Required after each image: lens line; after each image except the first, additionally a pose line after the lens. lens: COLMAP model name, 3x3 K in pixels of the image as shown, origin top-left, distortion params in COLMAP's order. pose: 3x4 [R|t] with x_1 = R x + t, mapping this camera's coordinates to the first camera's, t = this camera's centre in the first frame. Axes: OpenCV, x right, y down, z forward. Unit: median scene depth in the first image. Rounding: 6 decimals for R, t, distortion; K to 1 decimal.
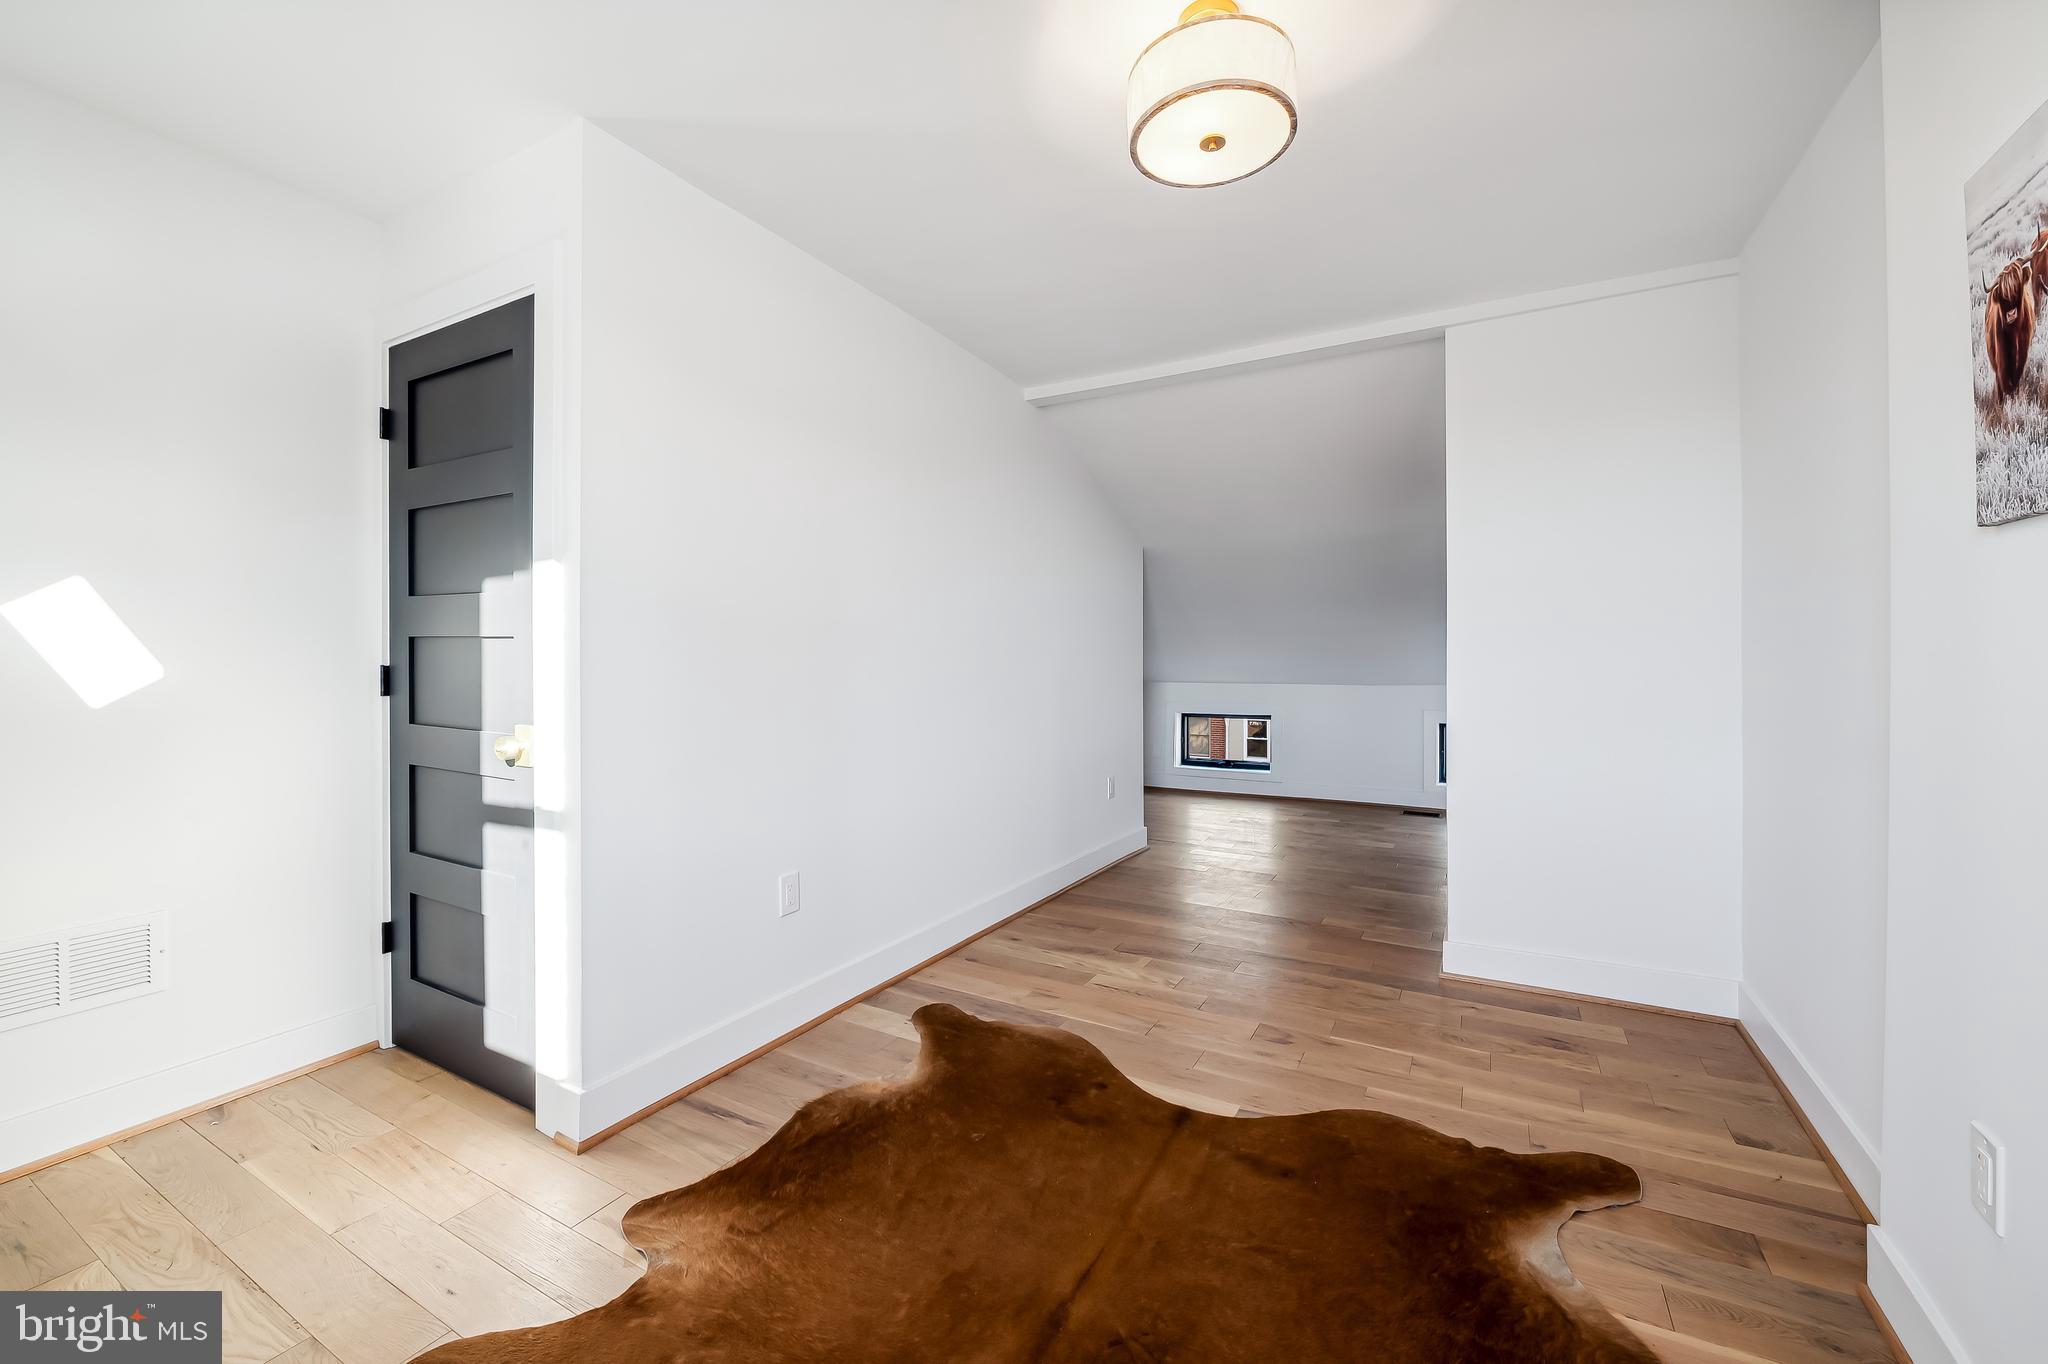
lens RADIAL K [[823.8, 0, 1024.5], [0, 823.8, 654.4], [0, 0, 1]] dist [-0.010876, 0.000164]
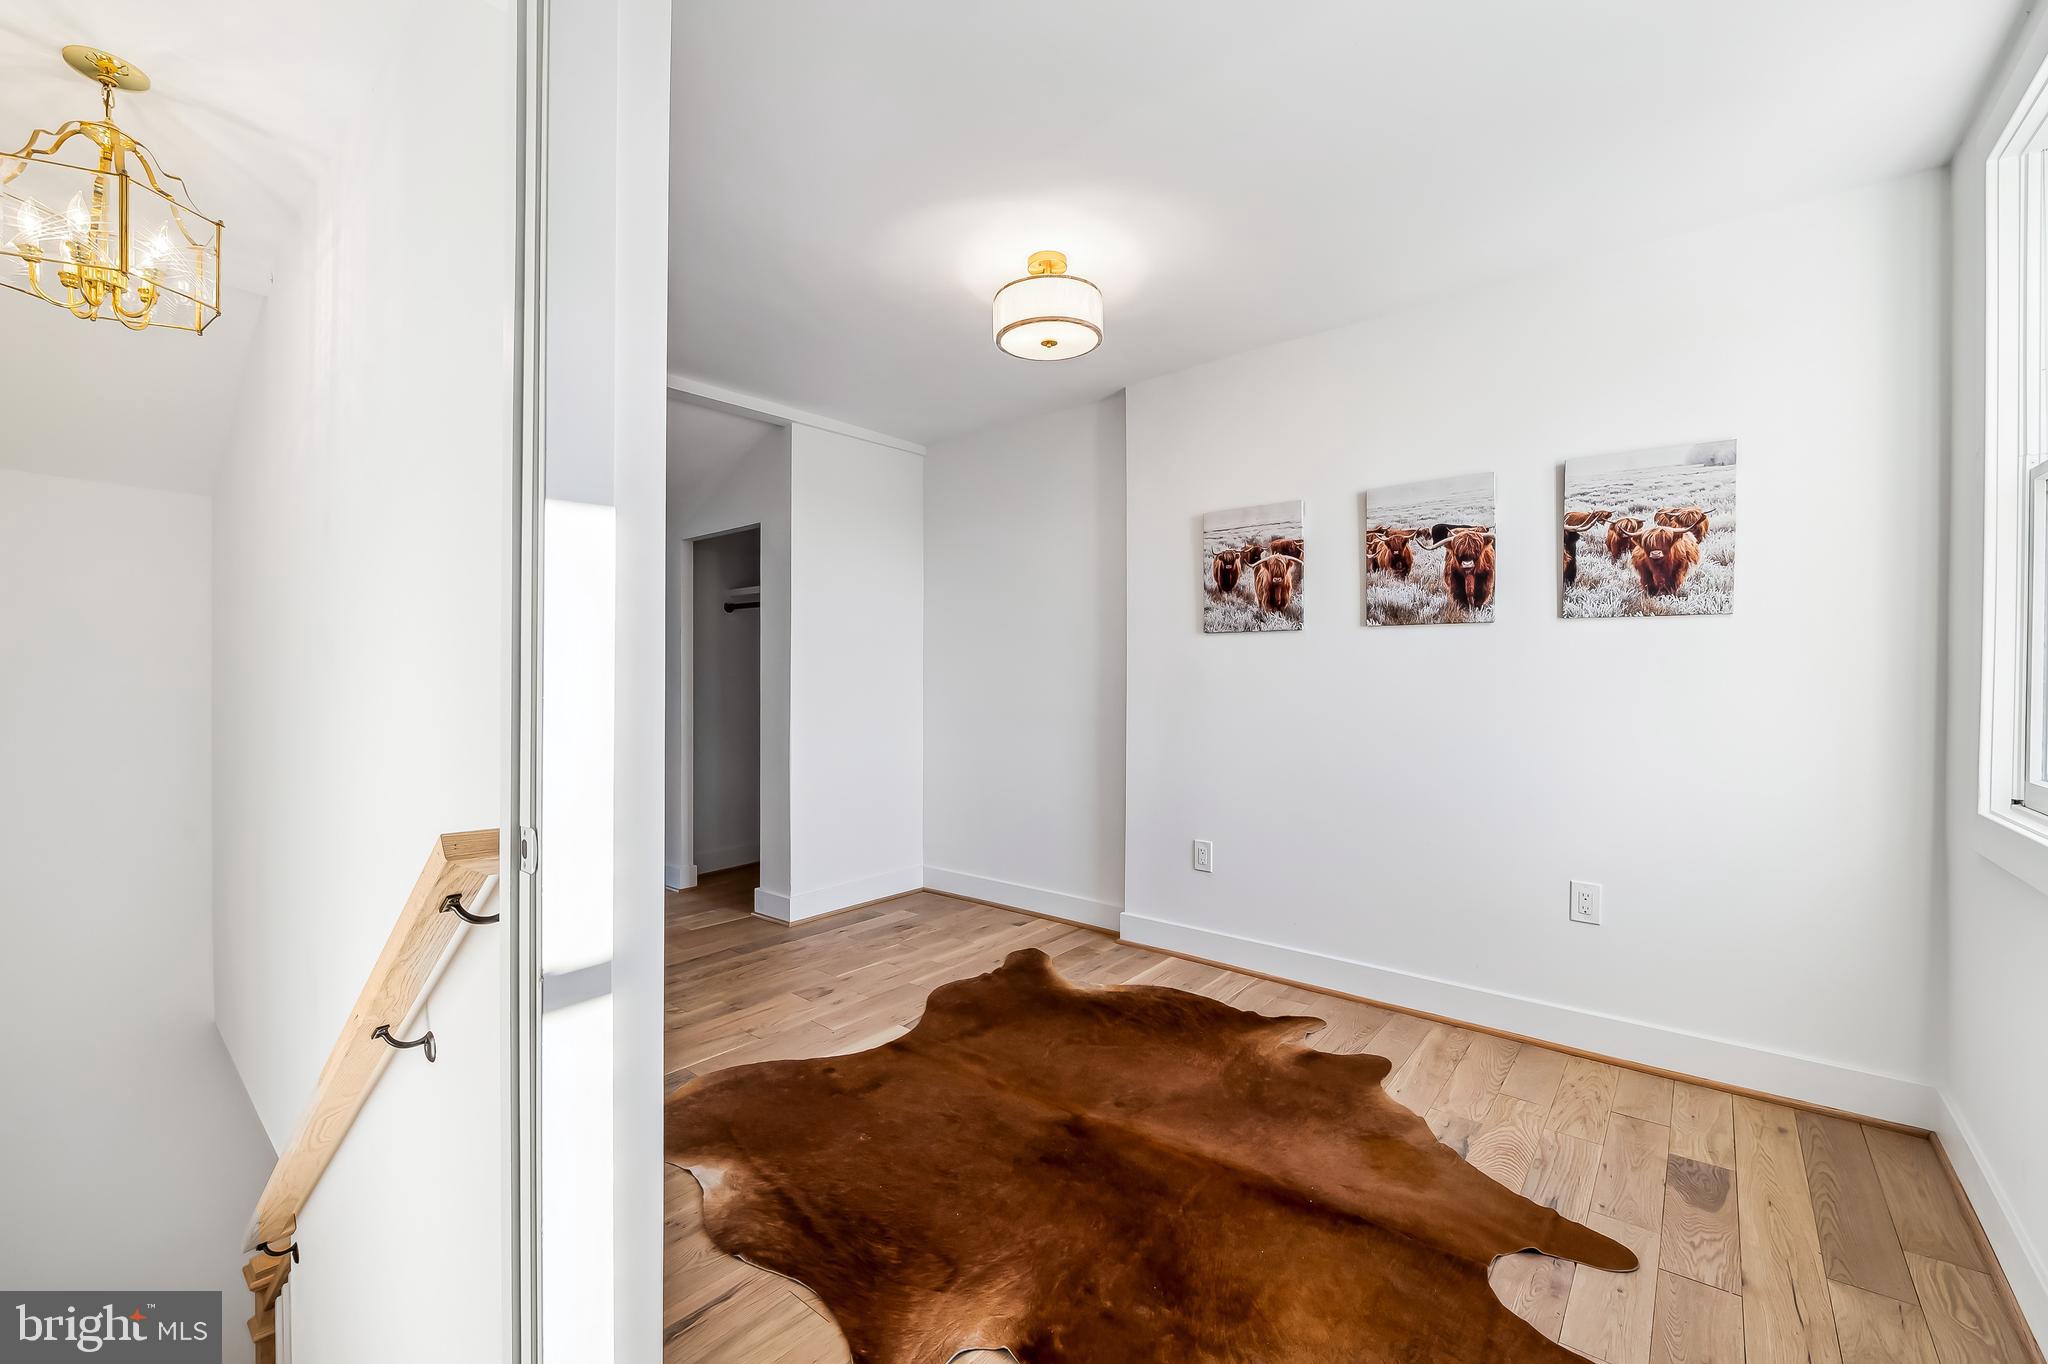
lens RADIAL K [[823.8, 0, 1010.1], [0, 823.8, 683.4], [0, 0, 1]] dist [-0.010876, 0.000164]
pose [[0.202252, -0.008234, 0.979299, -0.988051], [-0.001351, 0.999961, 0.008687, -0.000660], [-0.979333, -0.003080, 0.202233, 0.578436]]
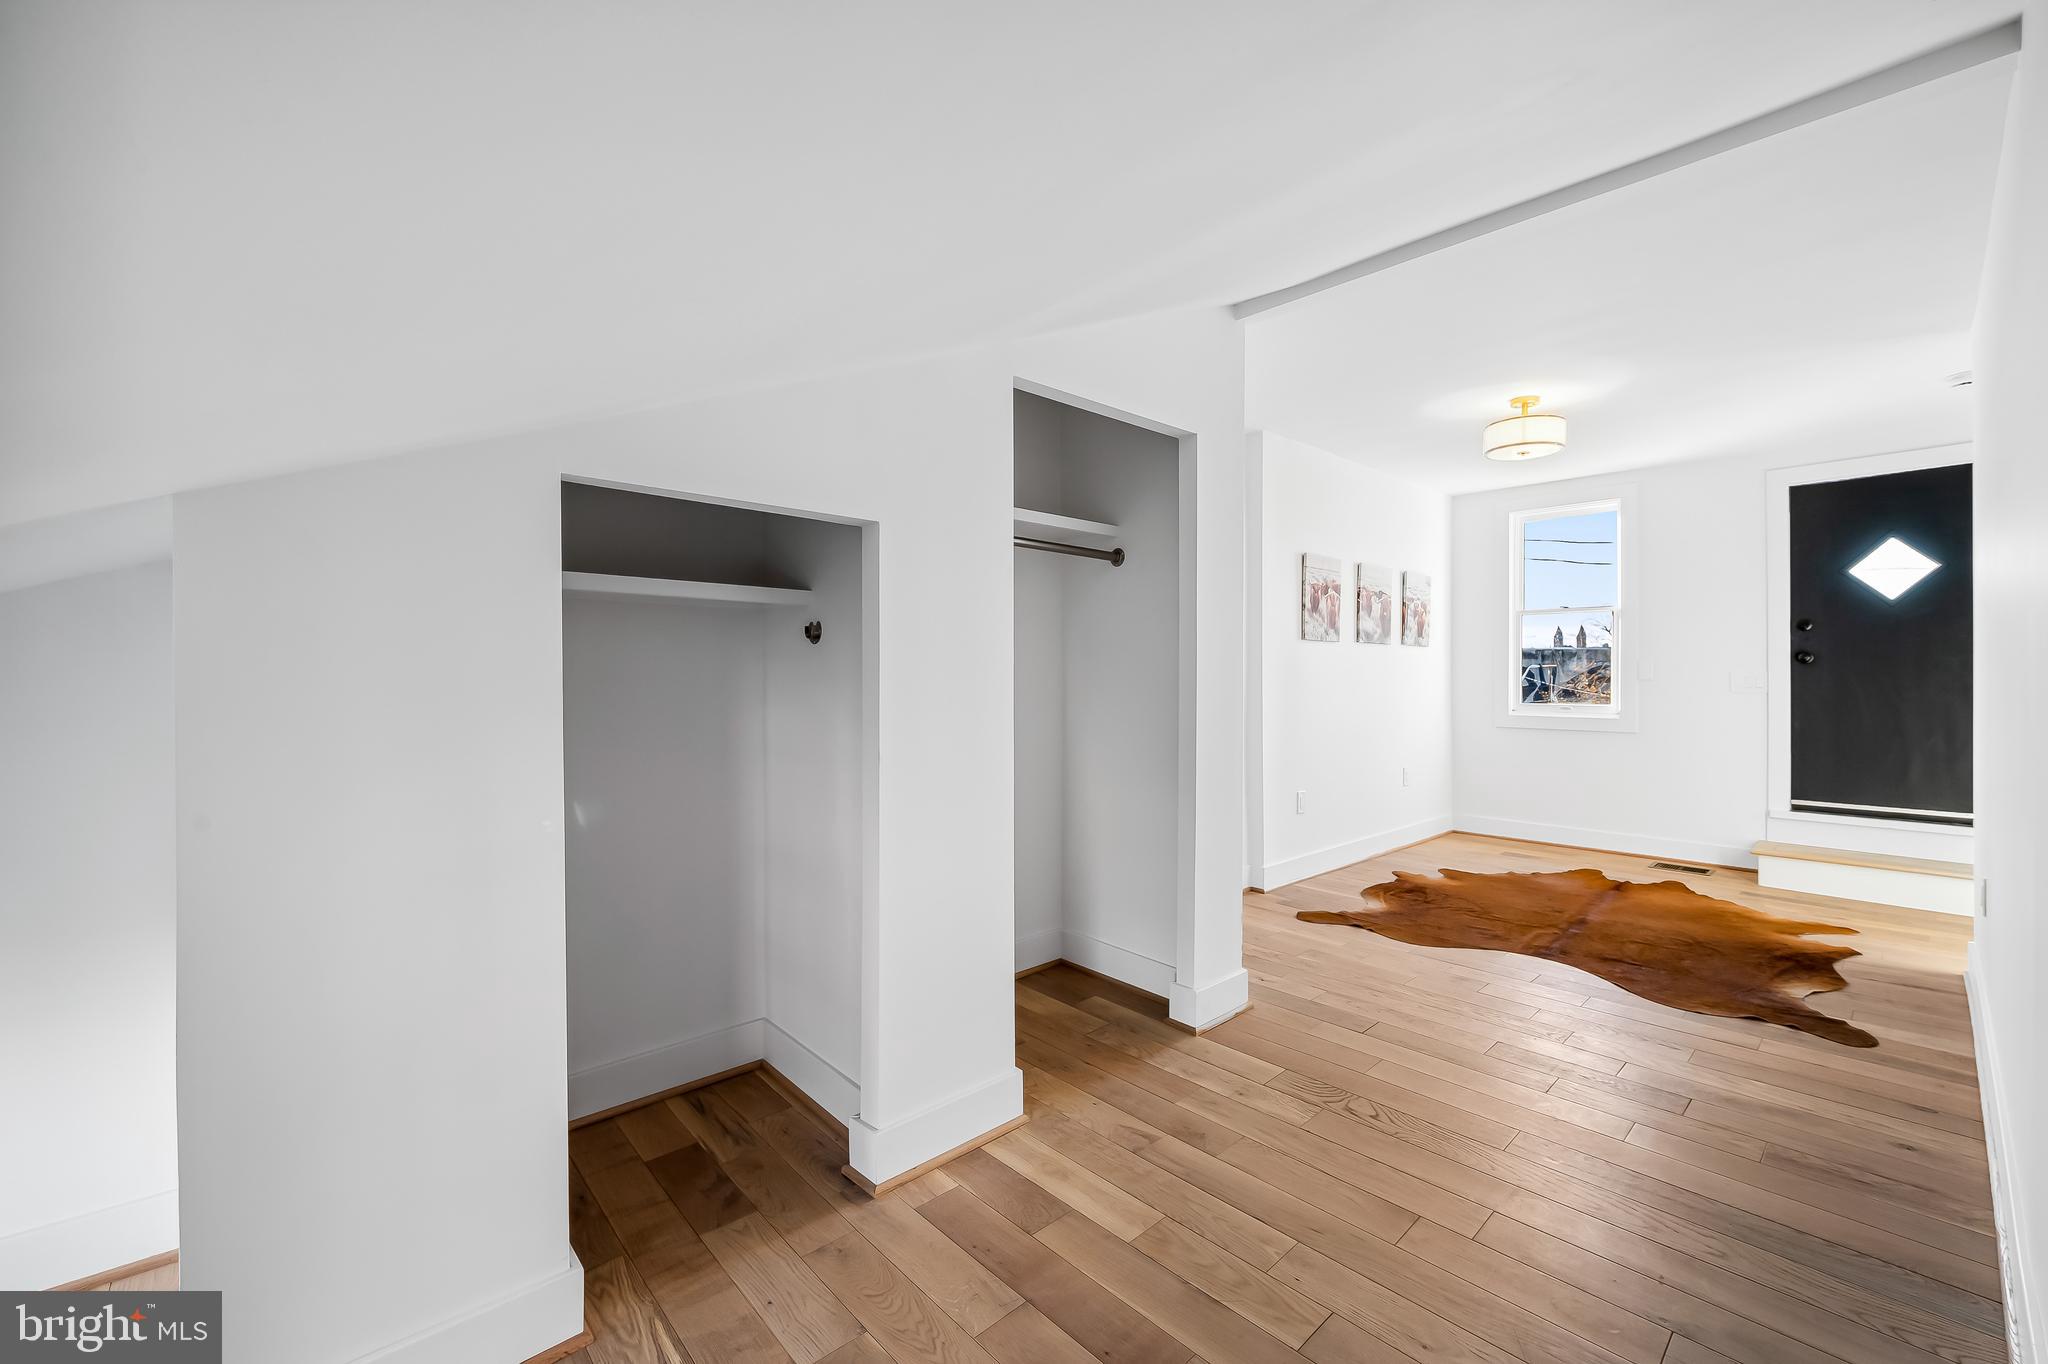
lens RADIAL K [[823.8, 0, 1010.1], [0, 823.8, 682.4], [0, 0, 1]] dist [-0.010876, 0.000164]
pose [[-0.944864, -0.001708, 0.327460, 0.662348], [0.001690, 0.999948, 0.010092, 0.006239], [-0.327460, 0.010089, -0.944811, 2.861905]]
